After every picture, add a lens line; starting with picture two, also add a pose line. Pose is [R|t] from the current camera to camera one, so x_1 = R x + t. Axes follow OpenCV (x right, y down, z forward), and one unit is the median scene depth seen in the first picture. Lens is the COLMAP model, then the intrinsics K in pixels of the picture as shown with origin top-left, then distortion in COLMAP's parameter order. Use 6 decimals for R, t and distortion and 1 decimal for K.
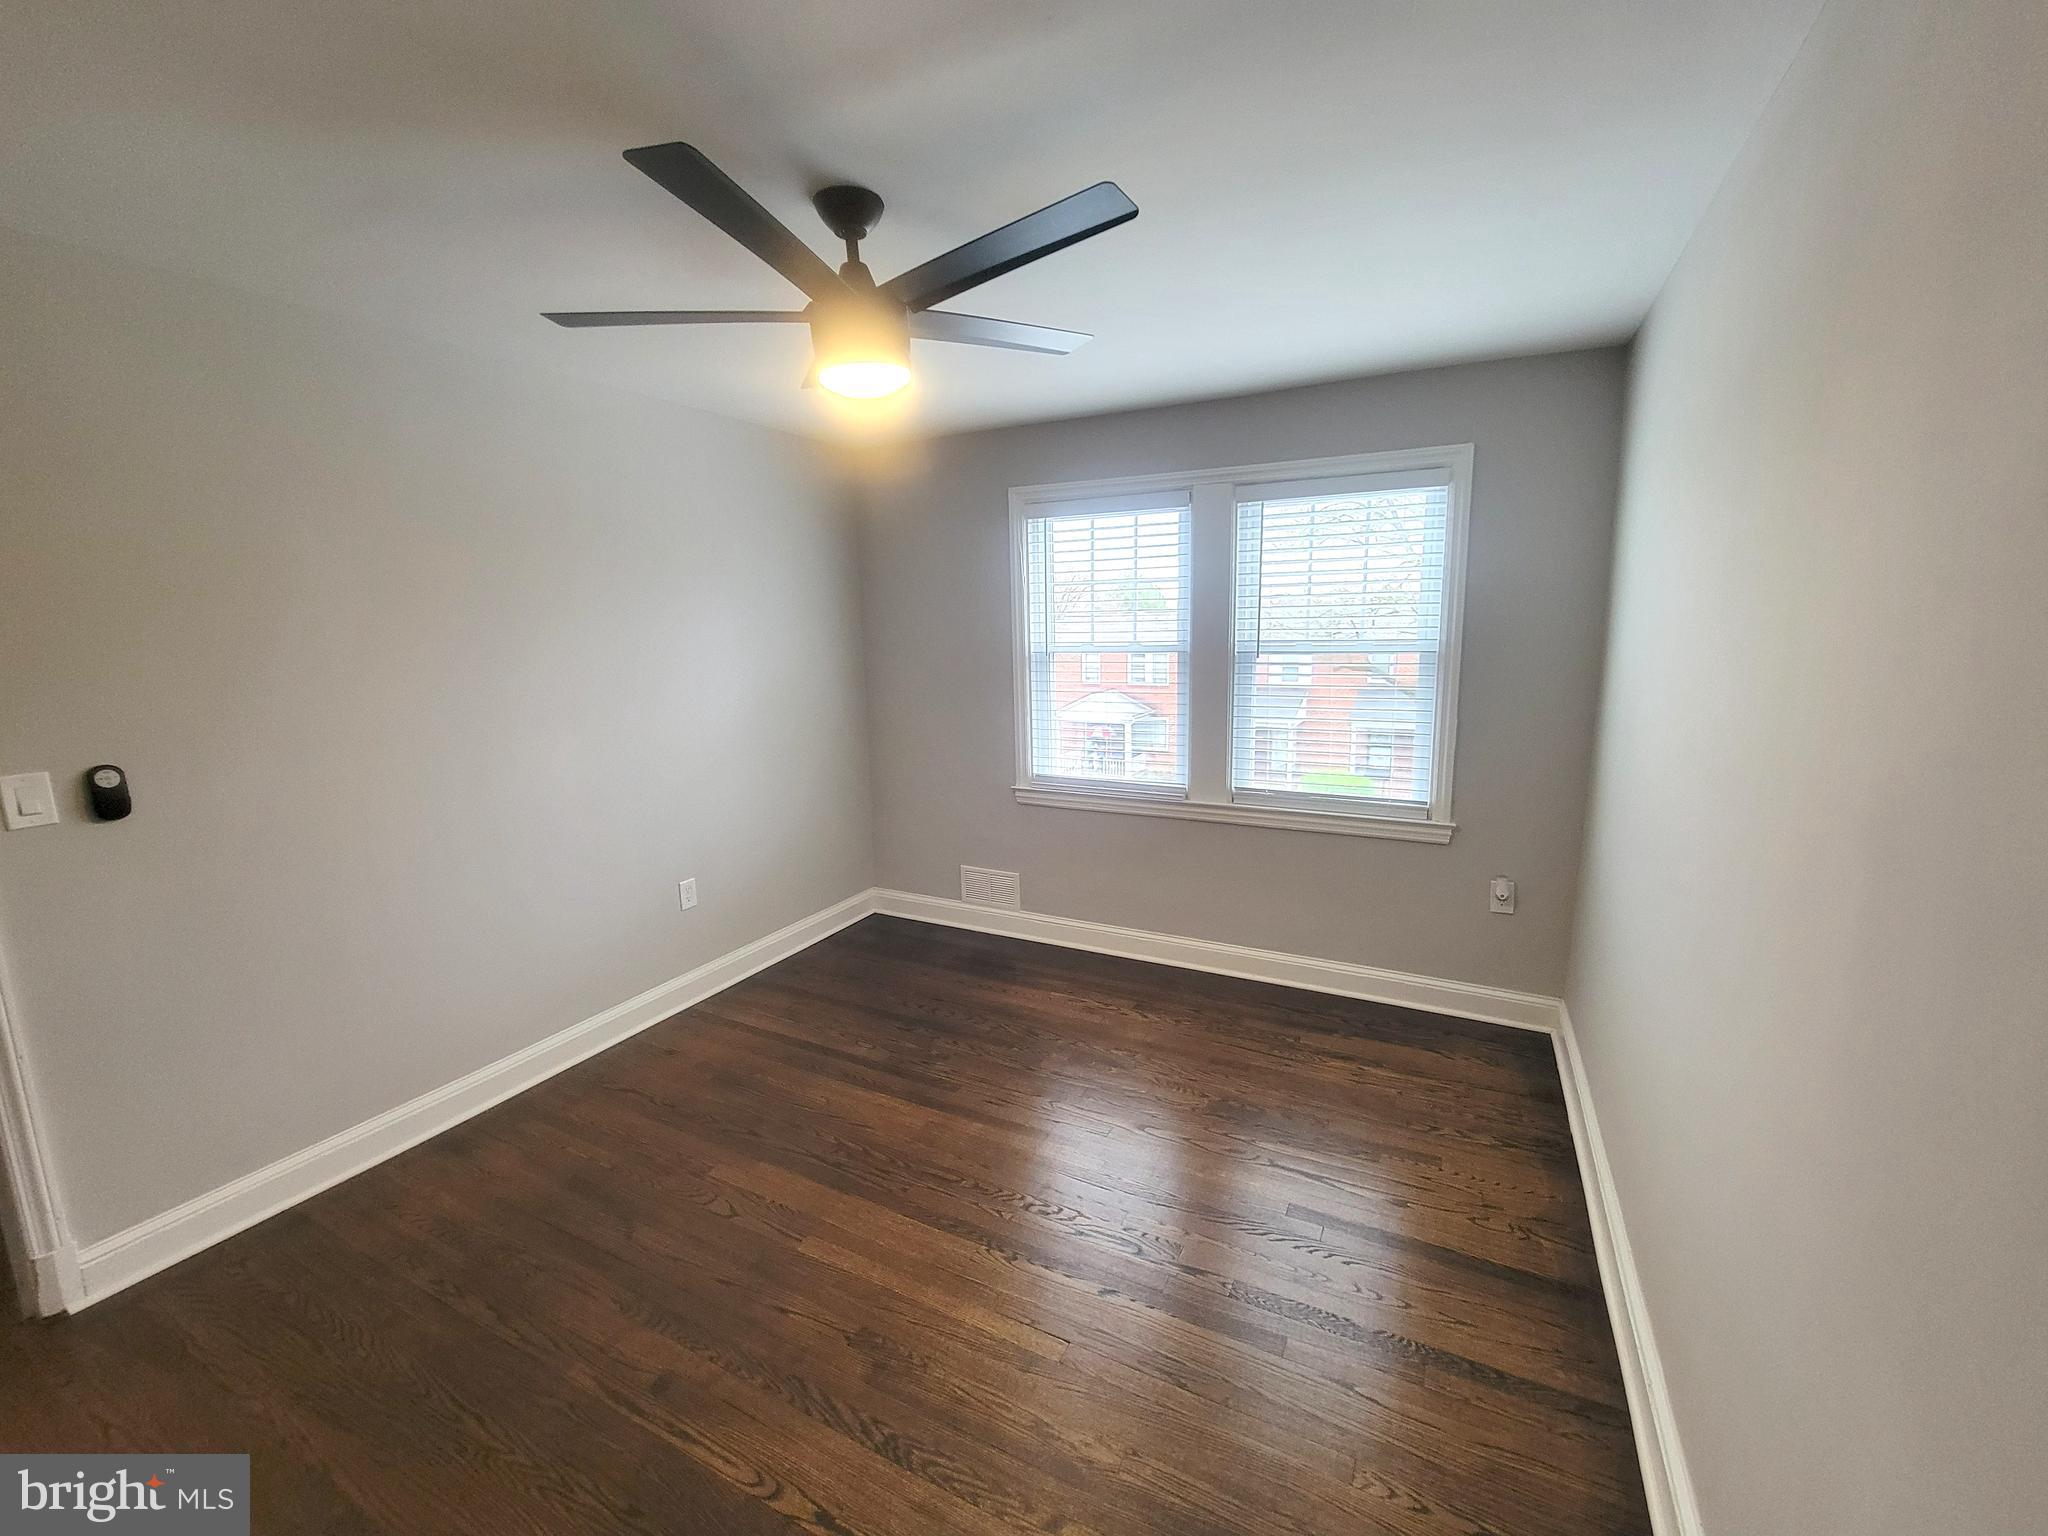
lens RADIAL K [[829.1, 0, 1041.0], [0, 829.1, 764.8], [0, 0, 1]] dist [-0.001079, -0.000270]
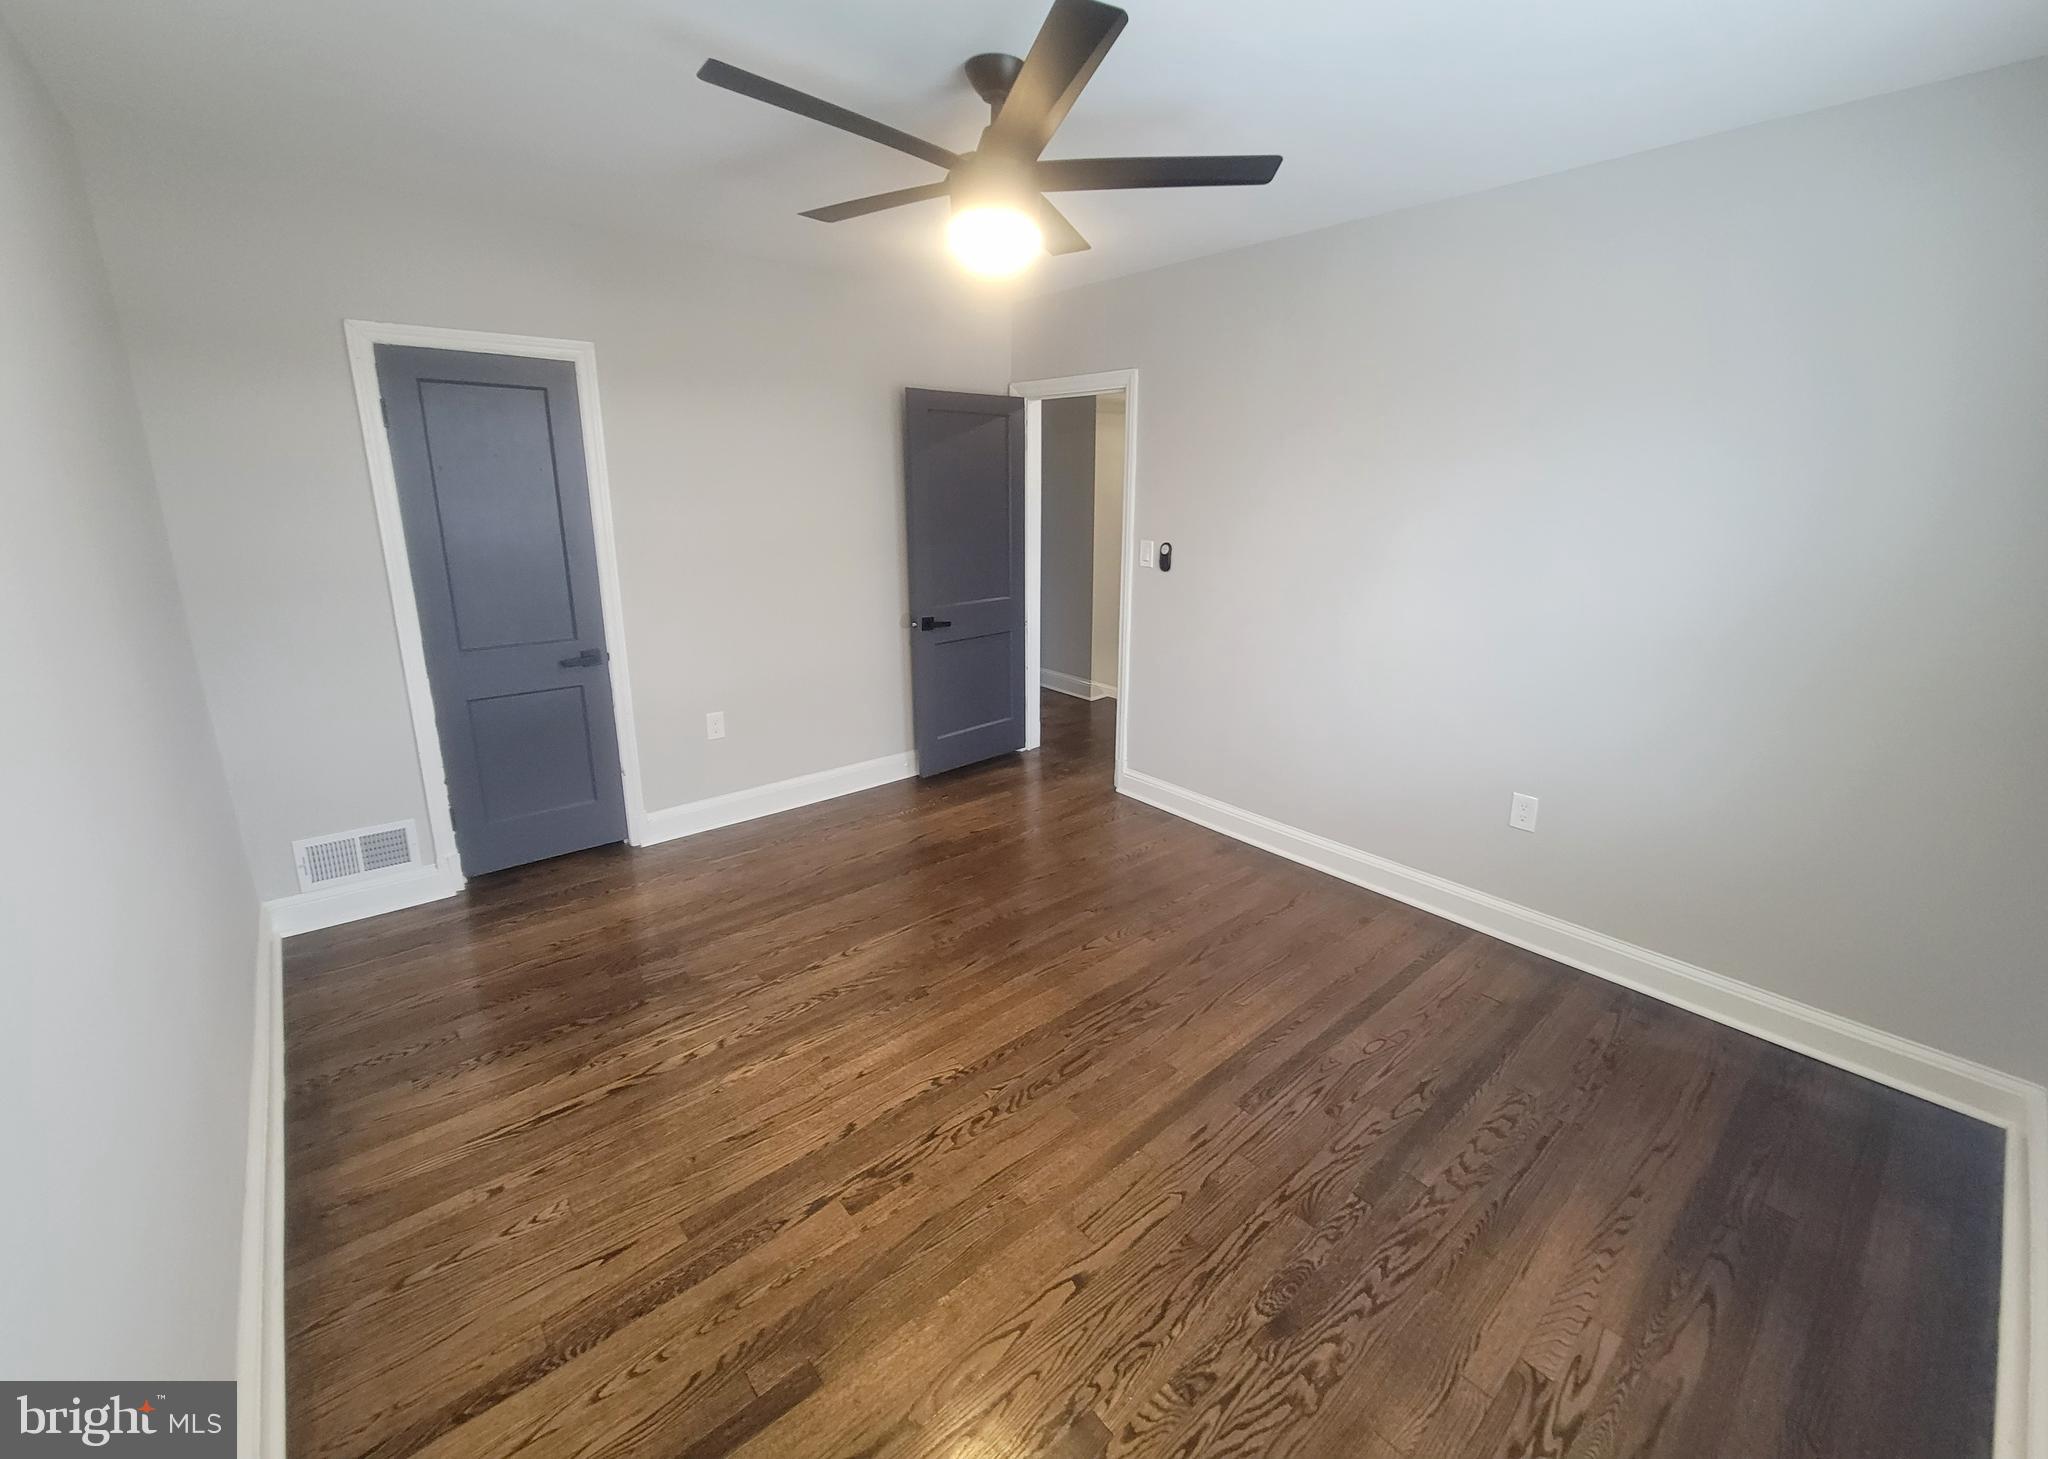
lens RADIAL K [[796.7, 0, 1036.6], [0, 796.7, 732.6], [0, 0, 1]] dist [0.004754, 0.000130]
pose [[-0.365931, 0.298494, -0.881474, 0.476801], [-0.144422, 0.917479, 0.370641, -0.155590], [0.919368, 0.262933, -0.292625, 0.893243]]
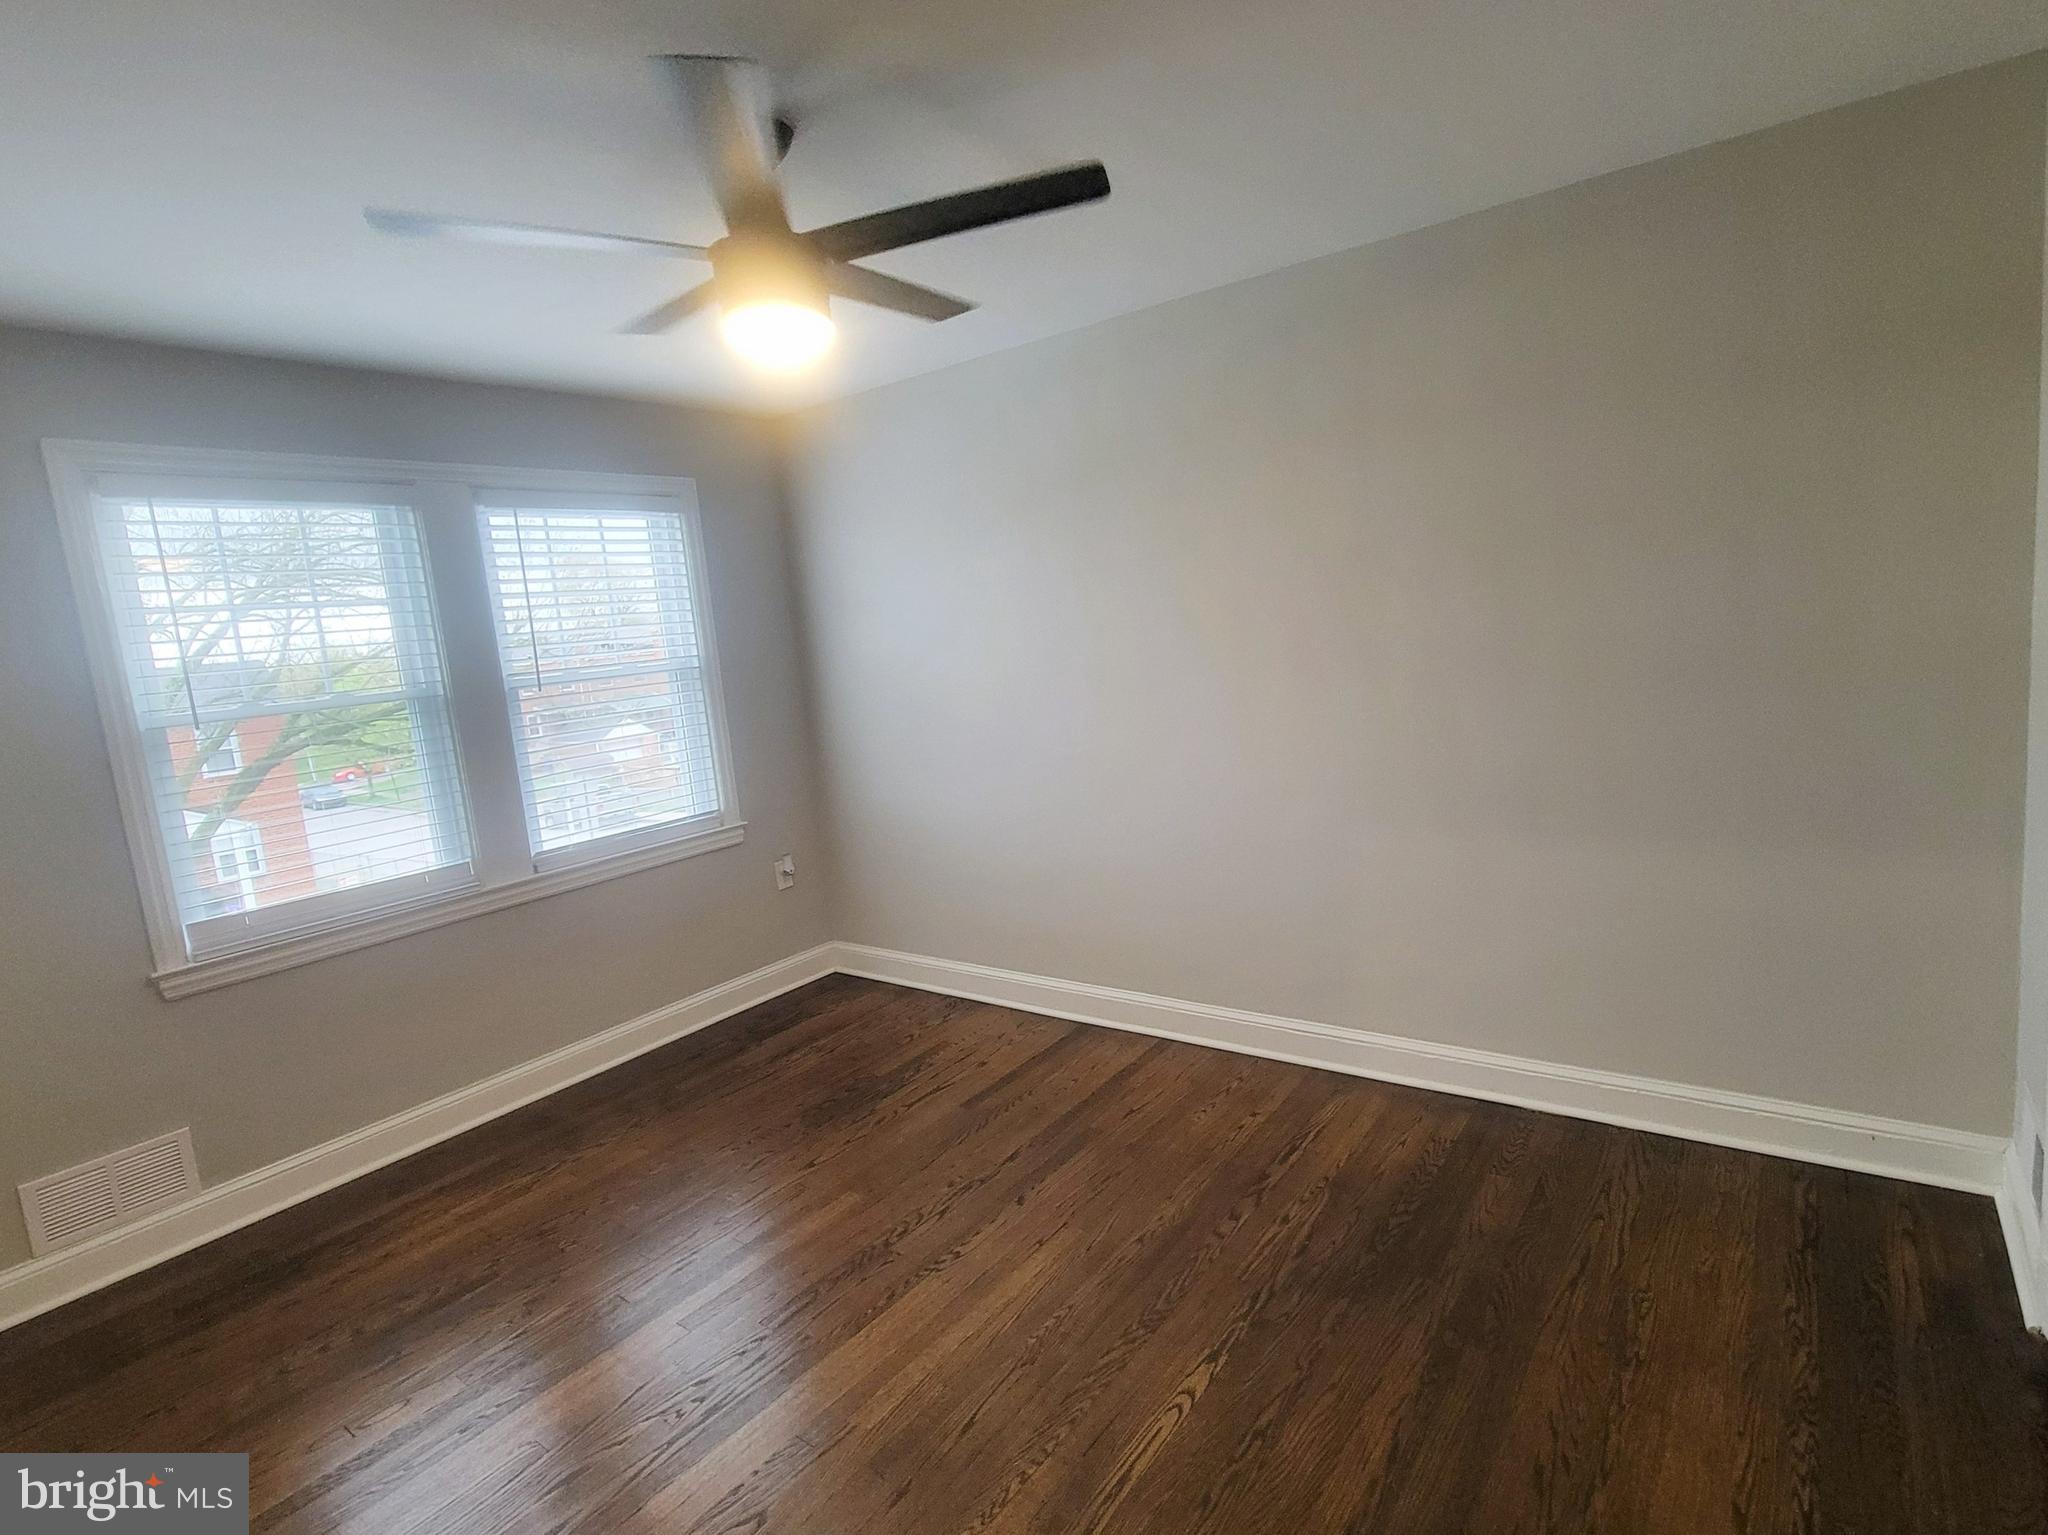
lens RADIAL K [[1019.9, 0, 1038.9], [0, 1019.9, 765.7], [0, 0, 1]] dist [-0.025836, 0.000003]
pose [[0.160727, -0.146716, 0.976033, -0.759905], [0.235978, 0.965923, 0.106337, -0.052322], [-0.958374, 0.213231, 0.189871, 0.378985]]
